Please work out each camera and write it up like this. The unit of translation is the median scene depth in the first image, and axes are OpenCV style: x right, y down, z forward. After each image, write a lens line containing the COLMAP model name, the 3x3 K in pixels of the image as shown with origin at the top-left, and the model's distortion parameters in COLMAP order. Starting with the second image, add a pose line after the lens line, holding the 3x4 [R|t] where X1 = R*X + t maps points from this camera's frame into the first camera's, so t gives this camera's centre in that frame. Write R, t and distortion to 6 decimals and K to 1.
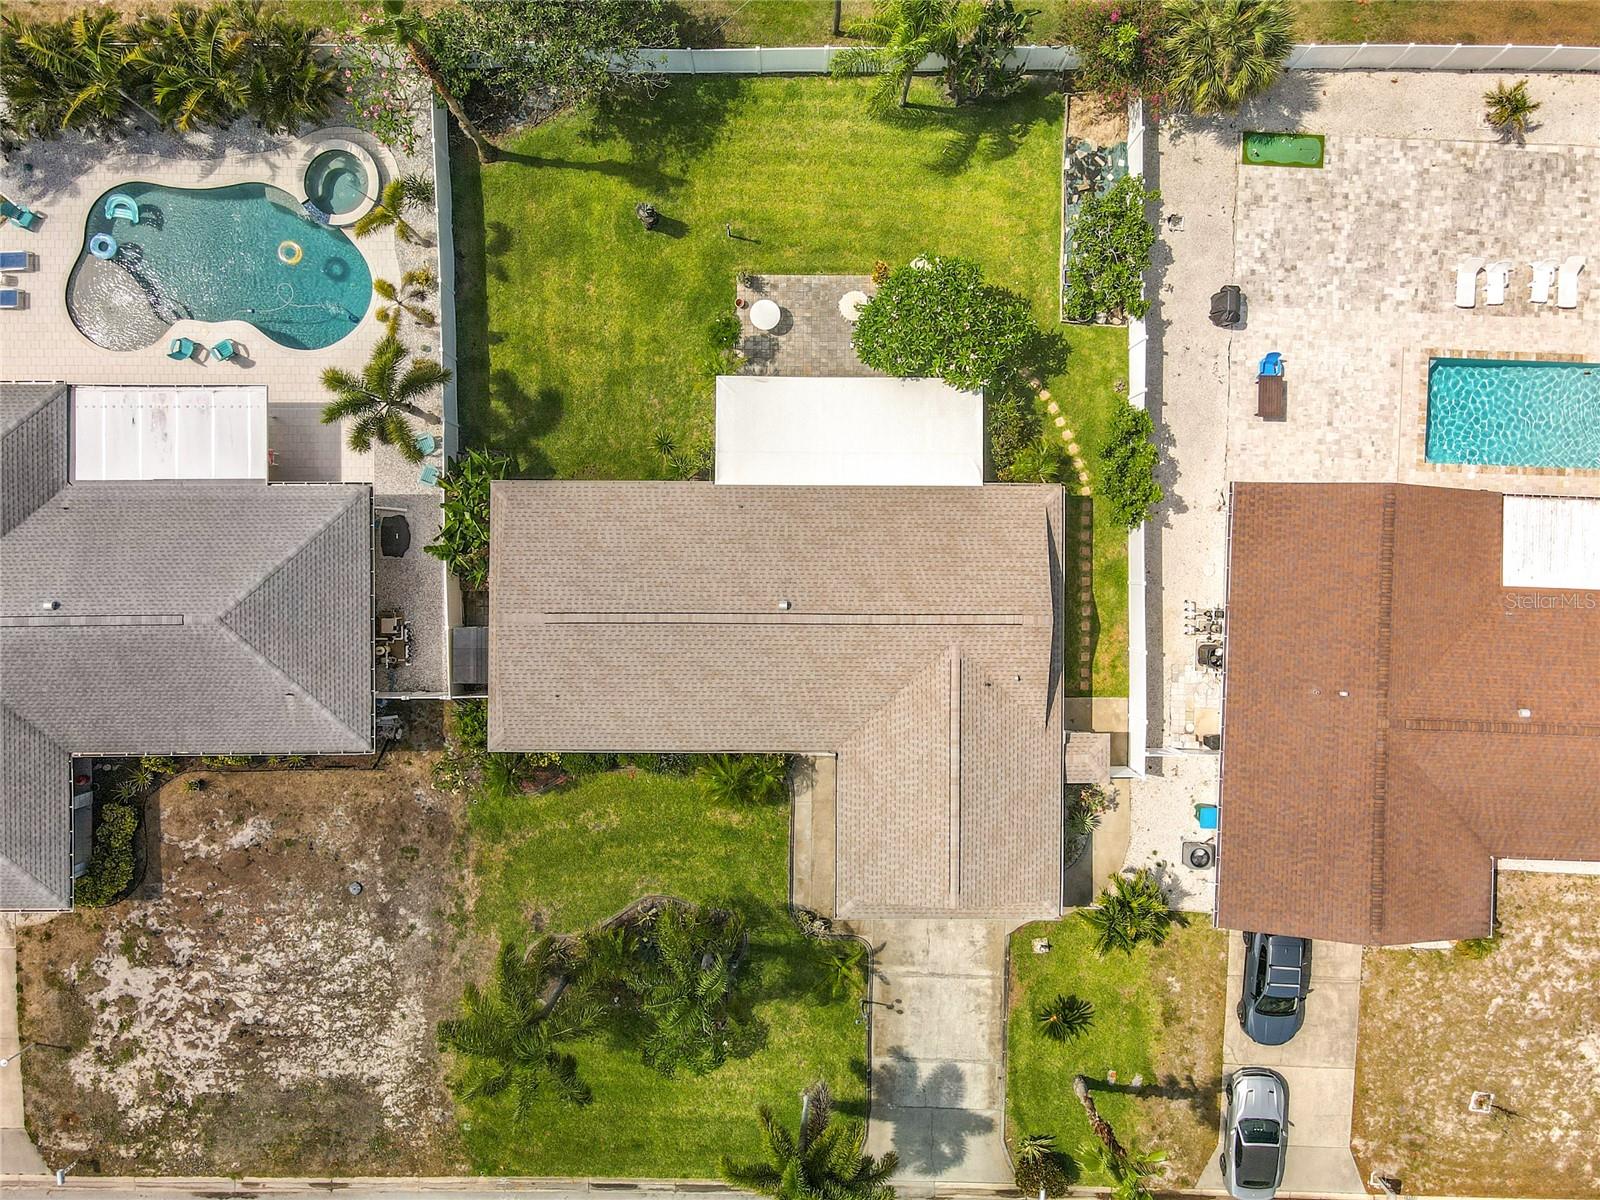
lens RADIAL K [[1115.3, 0, 800.0], [0, 1115.3, 600.0], [0, 0, 1]] dist [-0.002599, -0.004060]
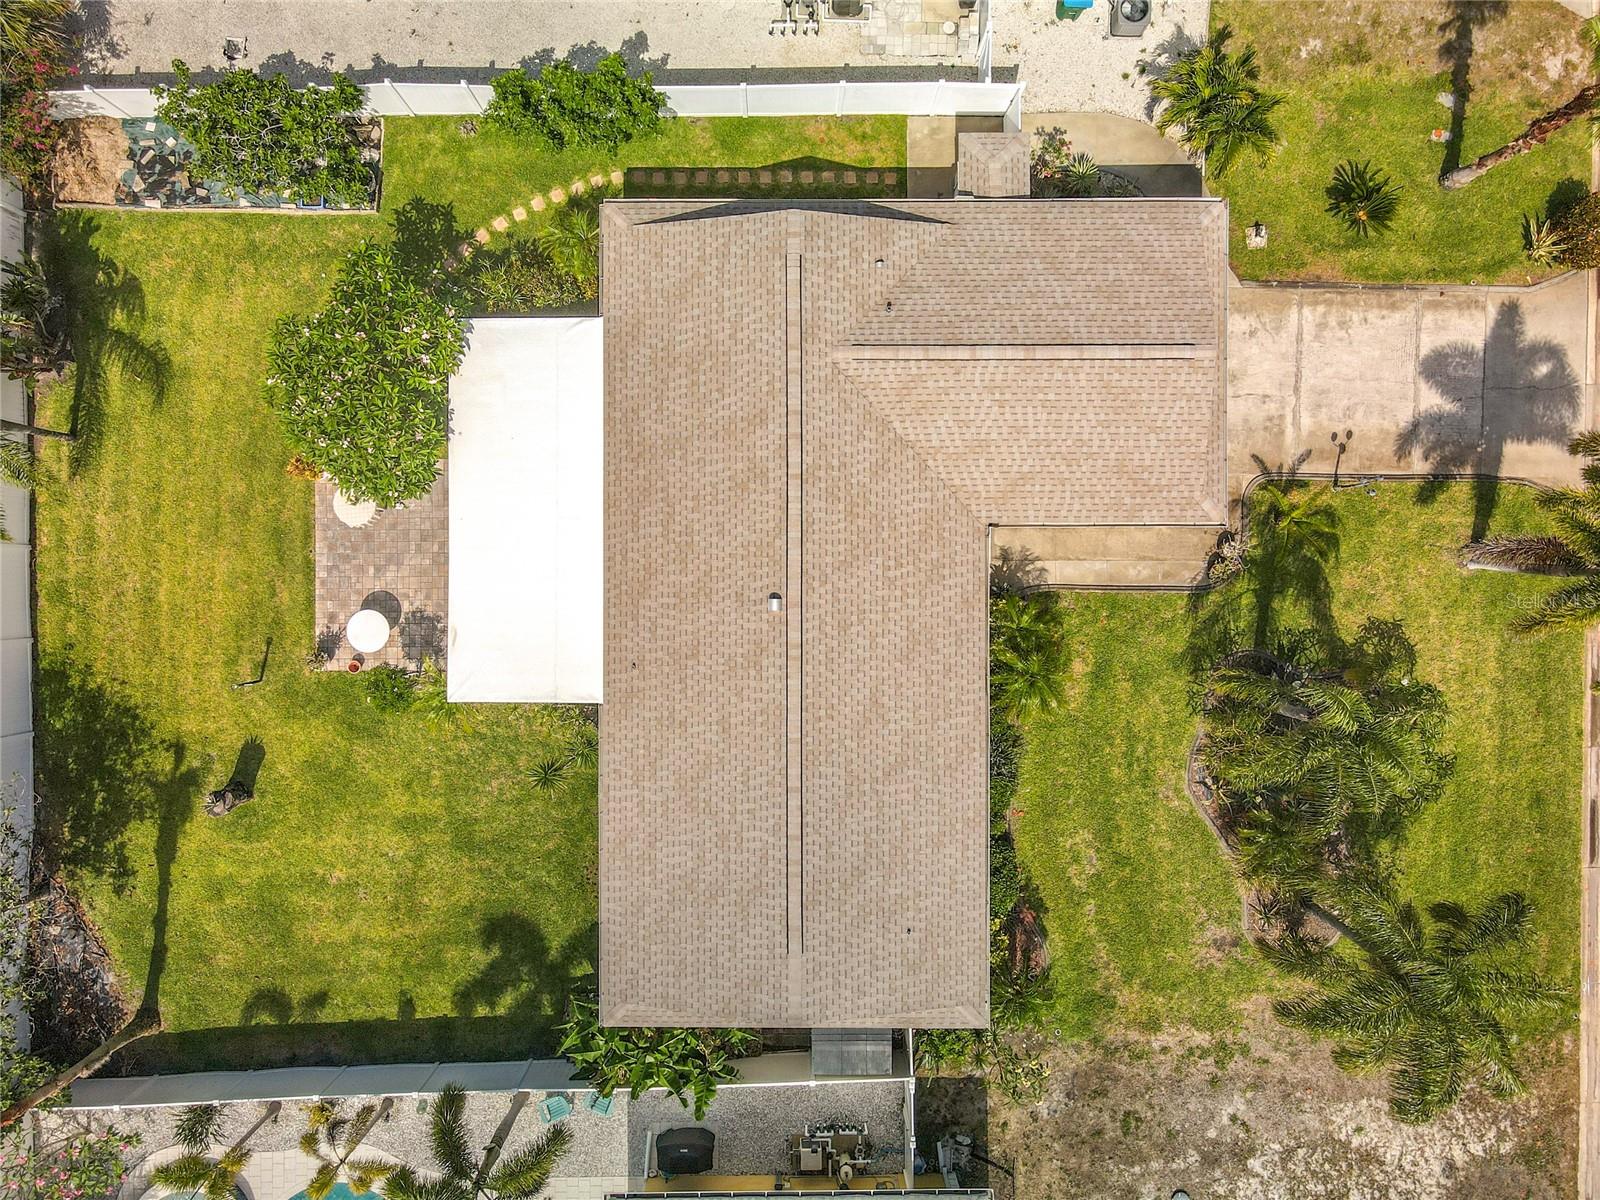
lens RADIAL K [[1119.5, 0, 821.4], [0, 1119.5, 596.7], [0, 0, 1]] dist [0.030985, 0.002493]
pose [[-0.006636, -0.999733, -0.022116, 0.004253], [0.999915, -0.006883, 0.011089, 0.023230], [-0.011238, -0.022040, 0.999694, 0.281706]]
